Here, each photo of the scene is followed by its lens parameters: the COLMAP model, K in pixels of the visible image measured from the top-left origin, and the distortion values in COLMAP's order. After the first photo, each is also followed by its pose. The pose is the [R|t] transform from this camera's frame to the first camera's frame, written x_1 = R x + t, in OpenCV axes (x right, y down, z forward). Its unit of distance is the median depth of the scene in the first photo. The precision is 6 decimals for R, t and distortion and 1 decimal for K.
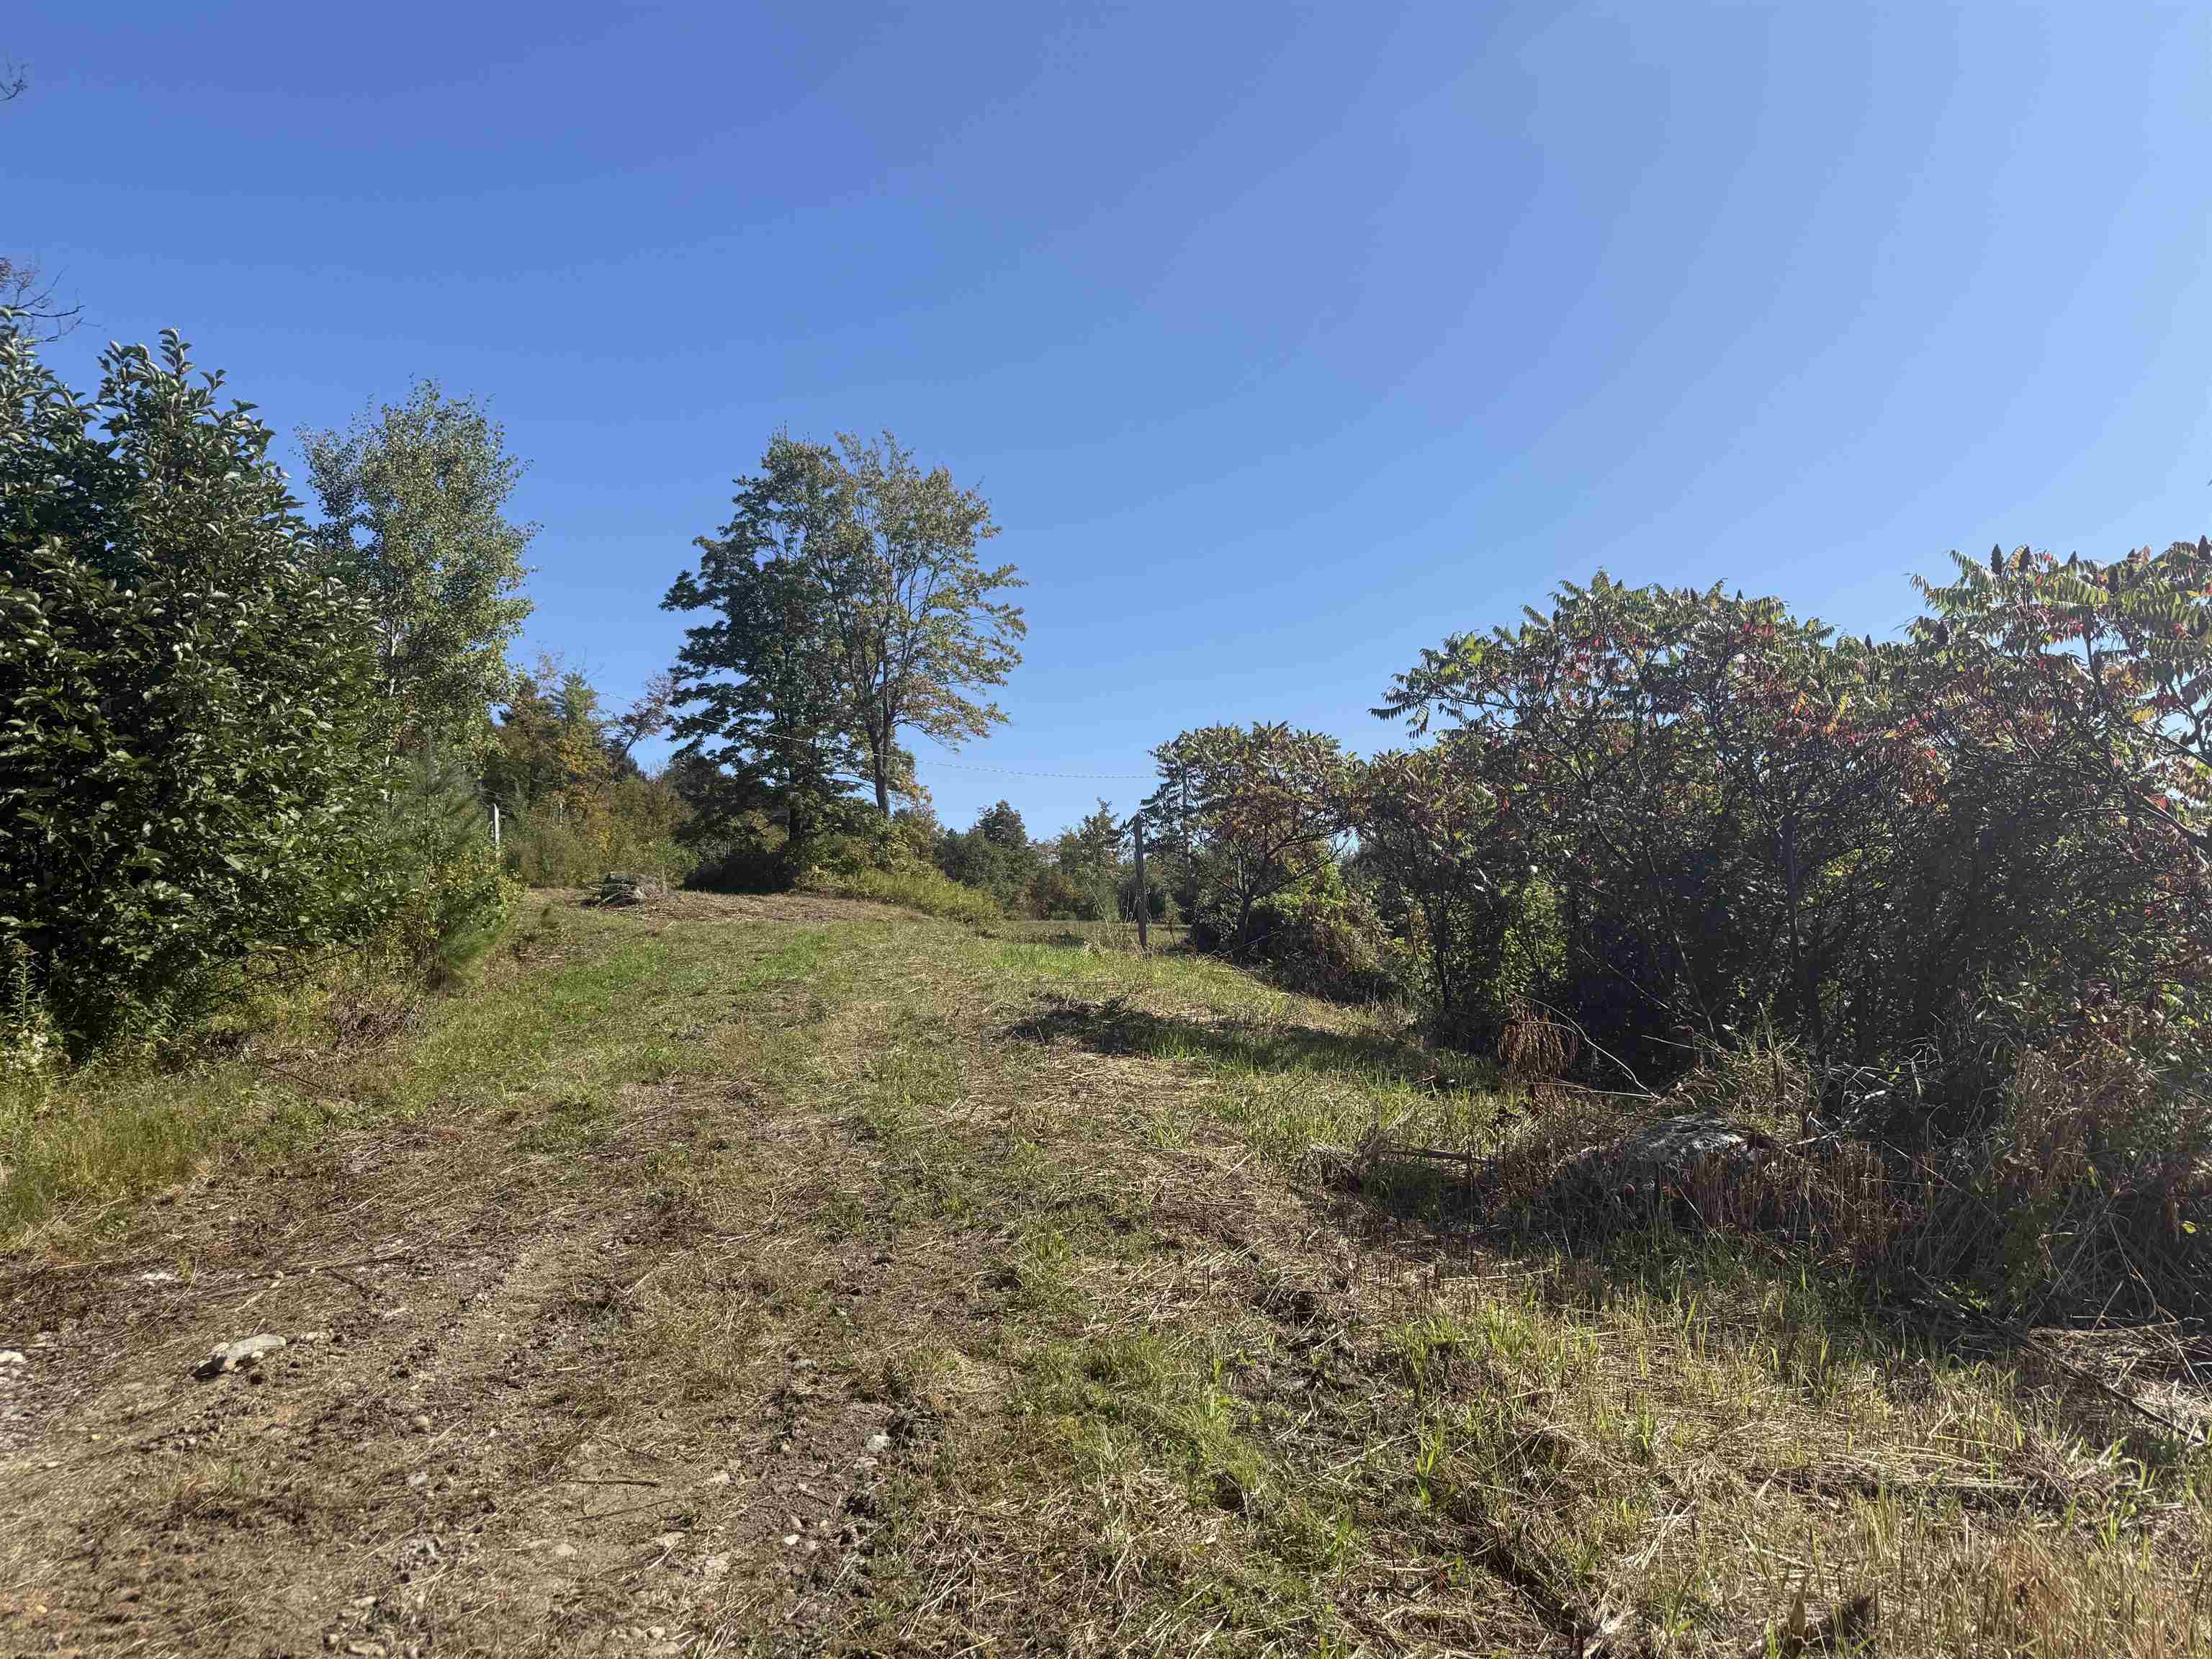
lens RADIAL K [[1554.6, 0, 1106.0], [0, 1554.6, 829.5], [0, 0, 1]] dist [0.043828, -0.049884]
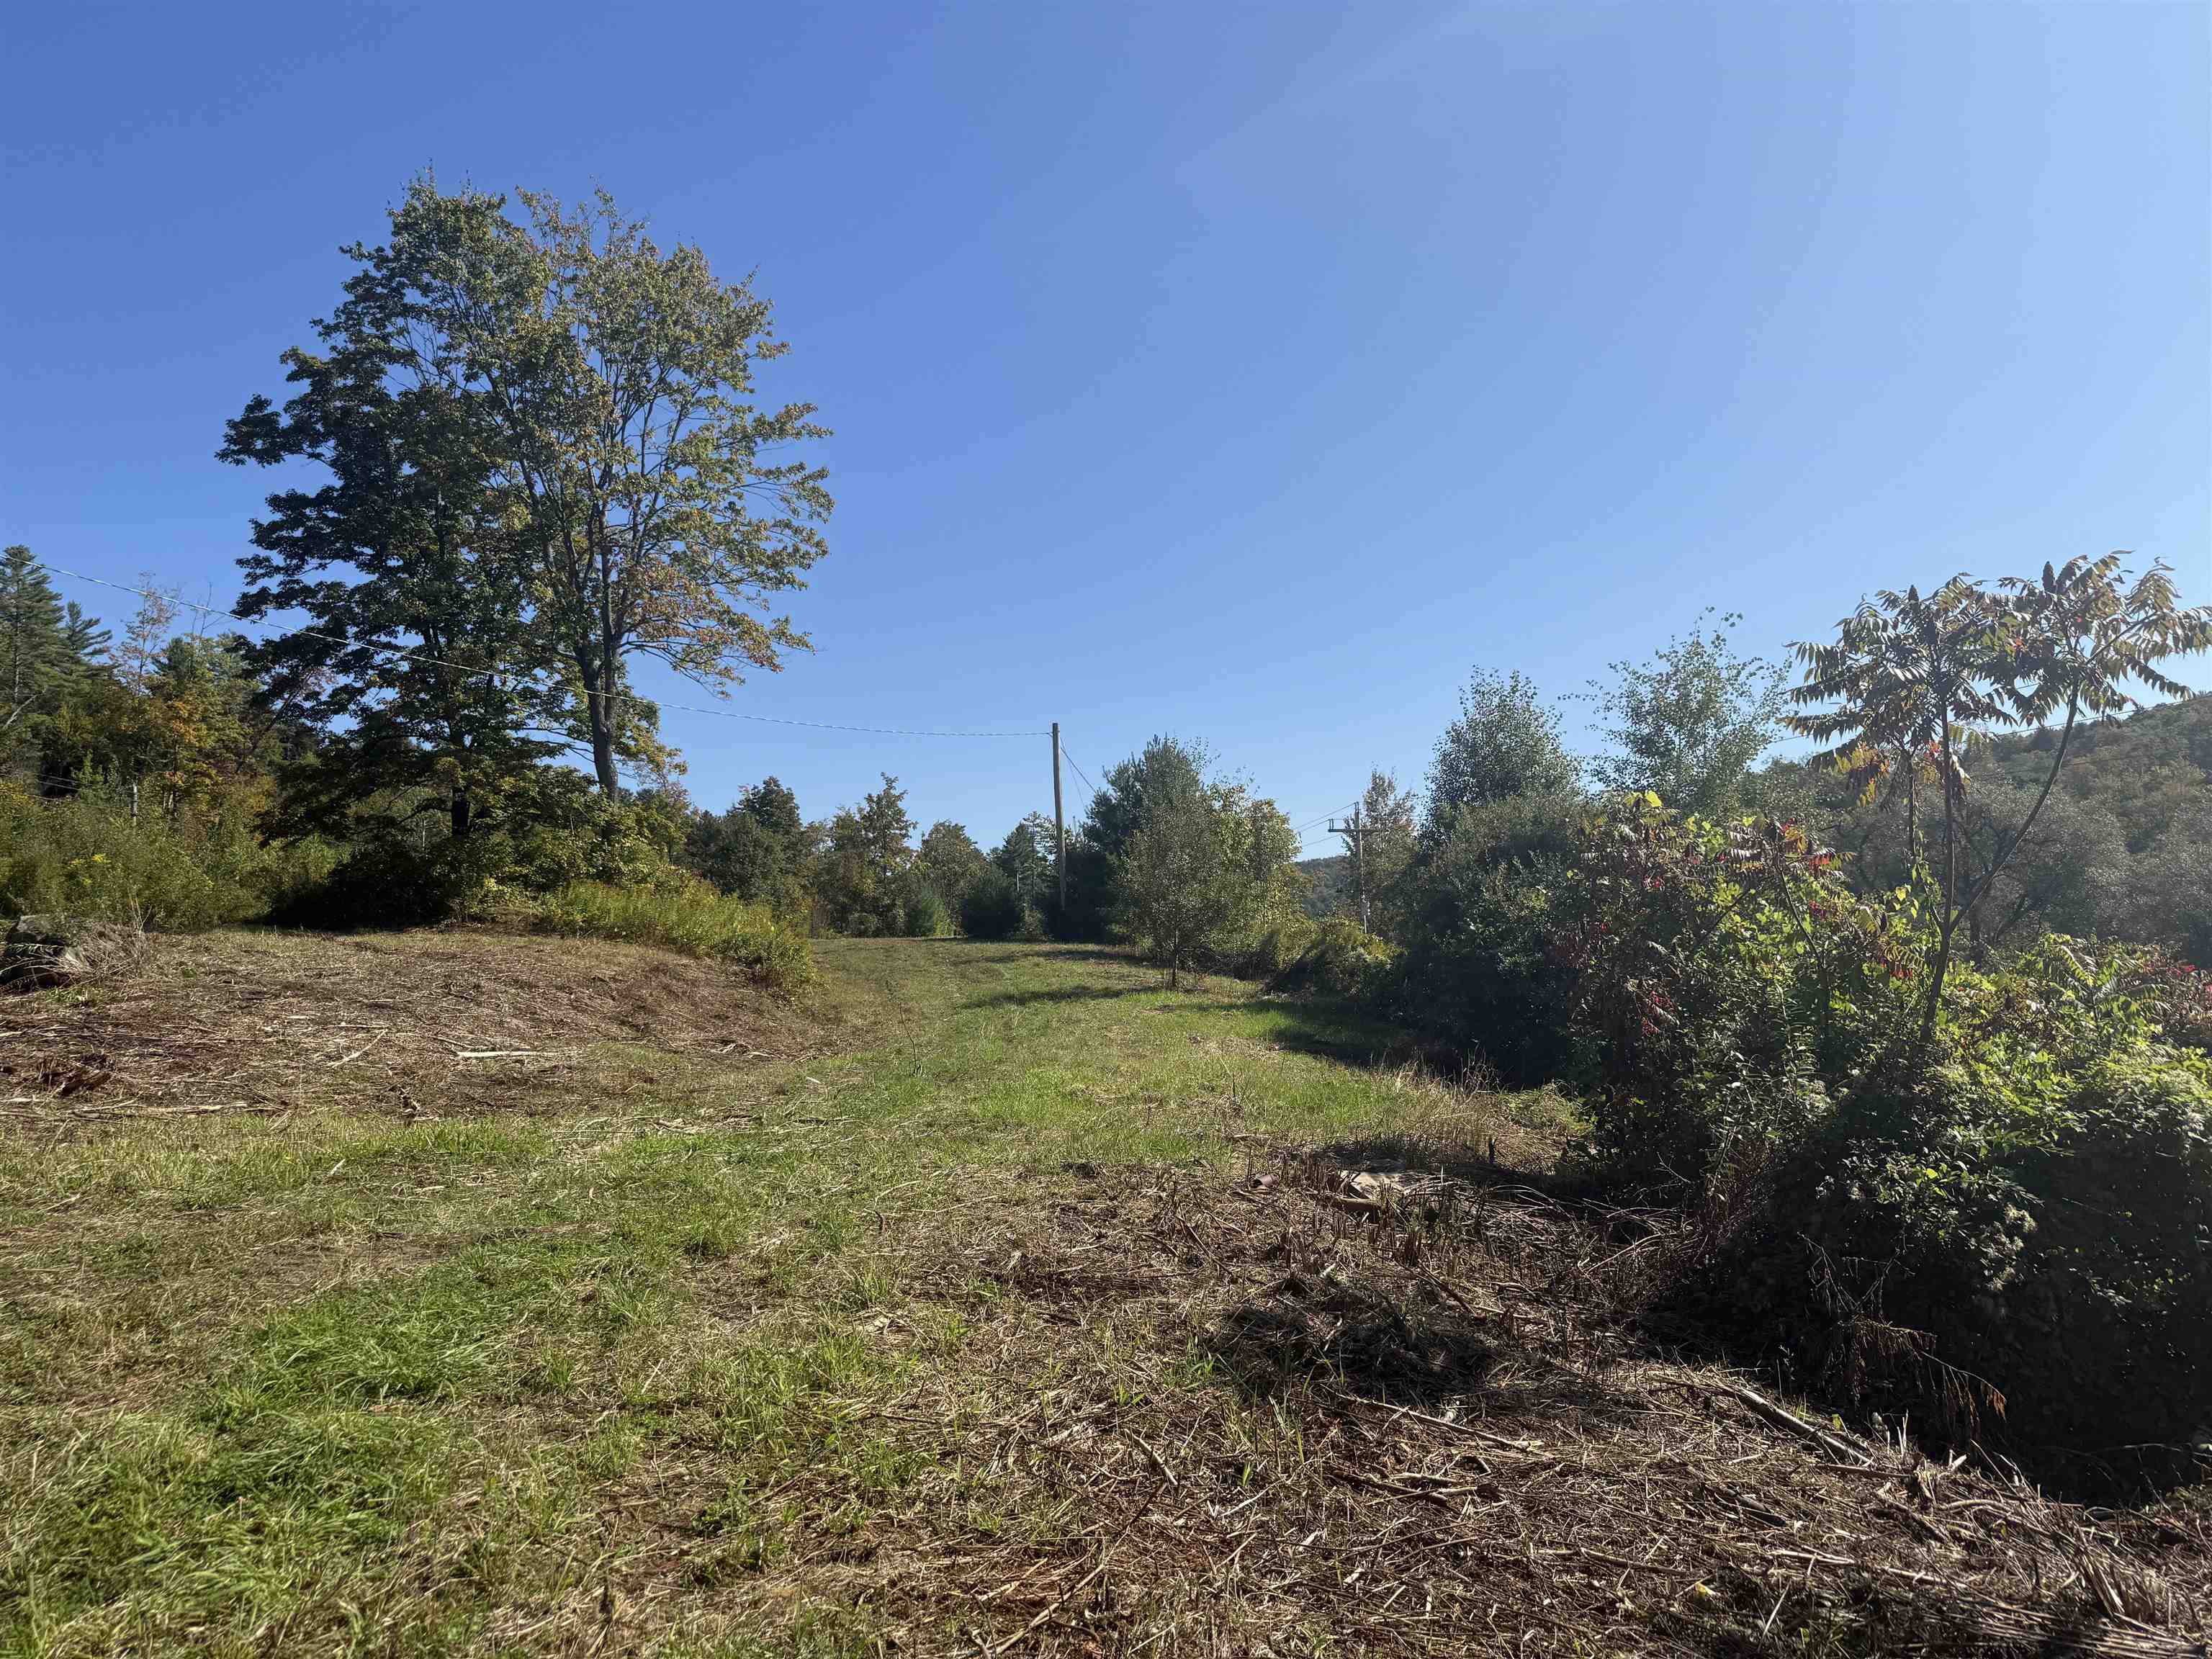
lens RADIAL K [[1554.6, 0, 1106.0], [0, 1554.6, 829.5], [0, 0, 1]] dist [0.043828, -0.049884]
pose [[0.988066, -0.016442, 0.153152, -0.039977], [0.014167, 0.999773, 0.015931, -0.002202], [-0.153379, -0.013571, 0.988074, 0.340316]]
